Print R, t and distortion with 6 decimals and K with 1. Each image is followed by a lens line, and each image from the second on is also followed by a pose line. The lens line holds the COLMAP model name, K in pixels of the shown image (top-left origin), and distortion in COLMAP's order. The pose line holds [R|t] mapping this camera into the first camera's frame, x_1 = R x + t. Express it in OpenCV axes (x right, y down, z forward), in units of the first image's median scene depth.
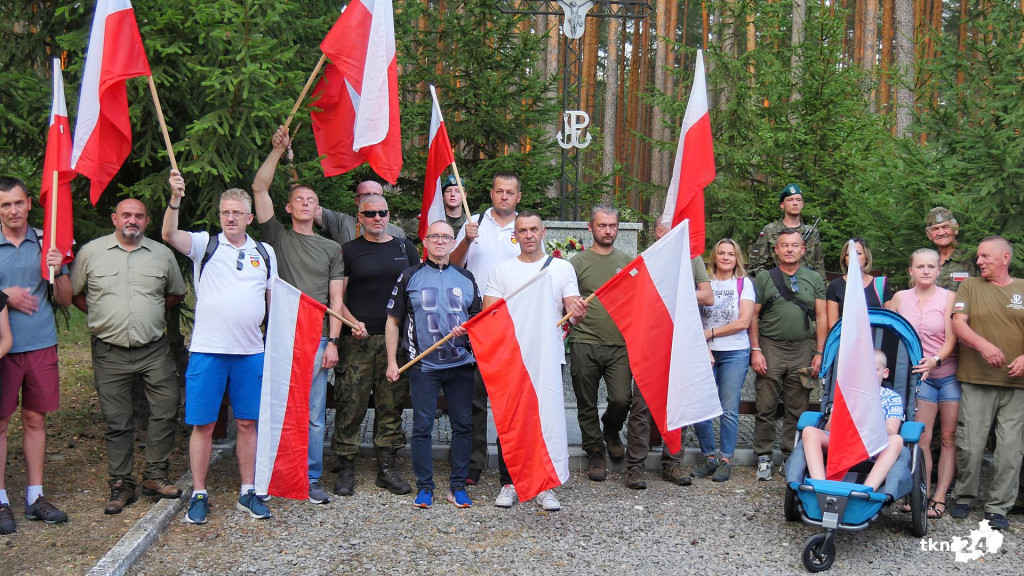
lens RADIAL K [[1183.6, 0, 552.4], [0, 1183.6, 291.0], [0, 0, 1]] dist [0.032282, -0.000504]
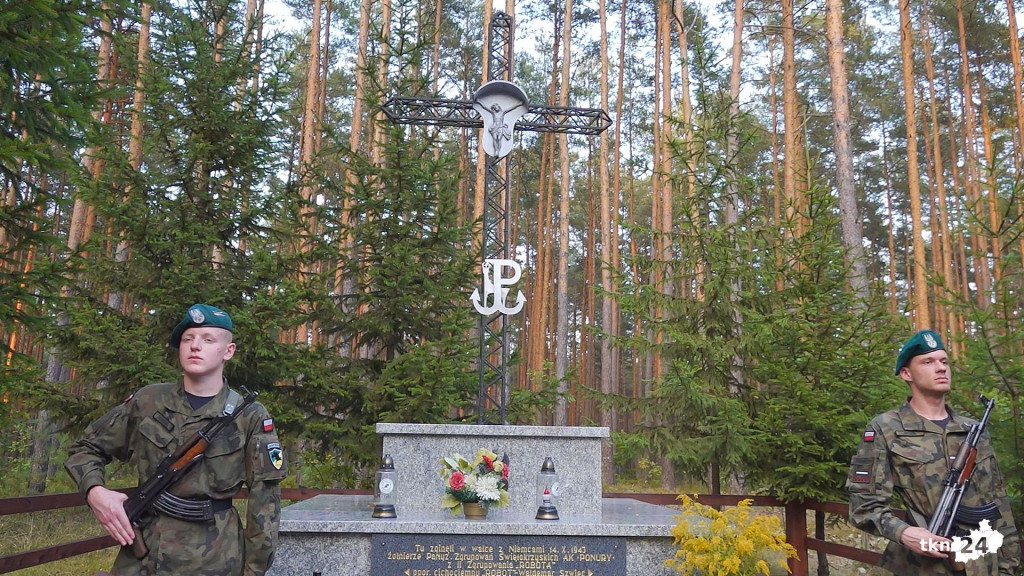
lens RADIAL K [[832.2, 0, 512.0], [0, 832.2, 288.0], [0, 0, 1]] dist [0.008367, 0.000062]
pose [[0.999841, -0.007670, -0.016073, 0.033279], [0.003240, 0.965788, -0.259314, -0.015936], [0.017512, 0.259220, 0.965659, 0.554759]]
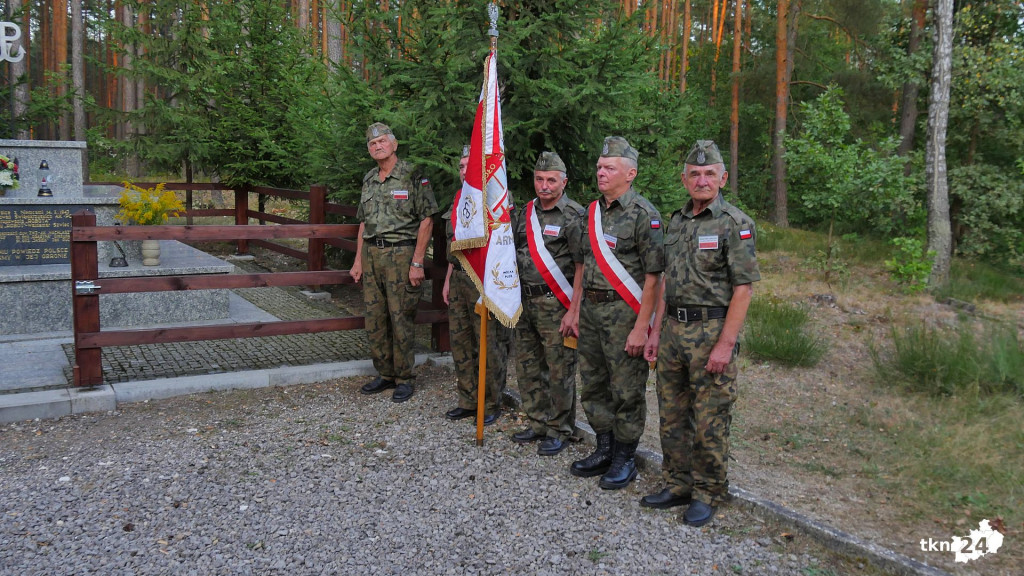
lens RADIAL K [[838.3, 0, 506.0], [0, 838.3, 291.9], [0, 0, 1]] dist [-0.058029, -0.001031]
pose [[0.881524, -0.070584, 0.466833, 0.053919], [0.021027, 0.993650, 0.110532, -0.002021], [-0.471670, -0.087620, 0.877411, 0.224809]]
